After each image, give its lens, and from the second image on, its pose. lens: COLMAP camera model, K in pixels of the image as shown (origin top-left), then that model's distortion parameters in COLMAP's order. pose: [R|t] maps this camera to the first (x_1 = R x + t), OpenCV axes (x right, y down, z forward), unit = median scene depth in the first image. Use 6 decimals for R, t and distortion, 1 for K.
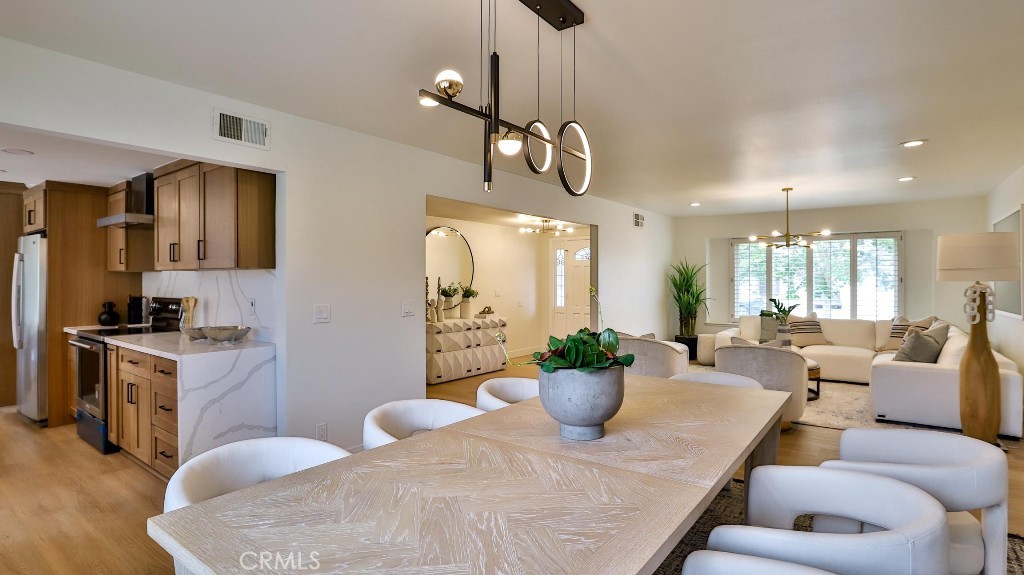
lens RADIAL K [[496.7, 0, 513.6], [0, 496.7, 283.9], [0, 0, 1]] dist [-0.010803, 0.003722]
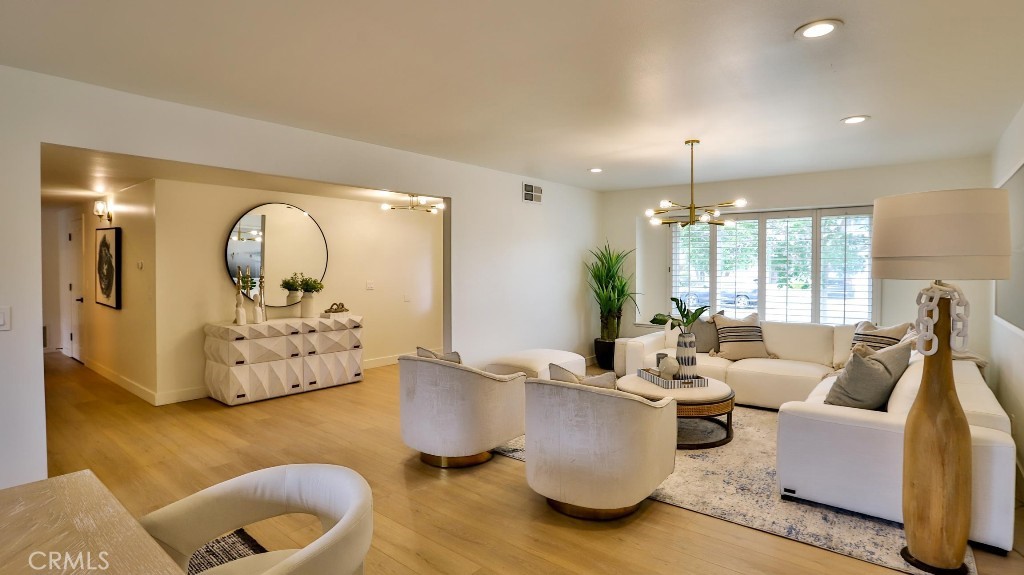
lens RADIAL K [[496.7, 0, 511.6], [0, 496.7, 282.6], [0, 0, 1]] dist [-0.010803, 0.003722]
pose [[0.999256, 0.004138, -0.038336, 0.274688], [-0.003153, 0.999664, 0.025738, -0.008444], [0.038430, -0.025598, 0.998933, 0.241107]]
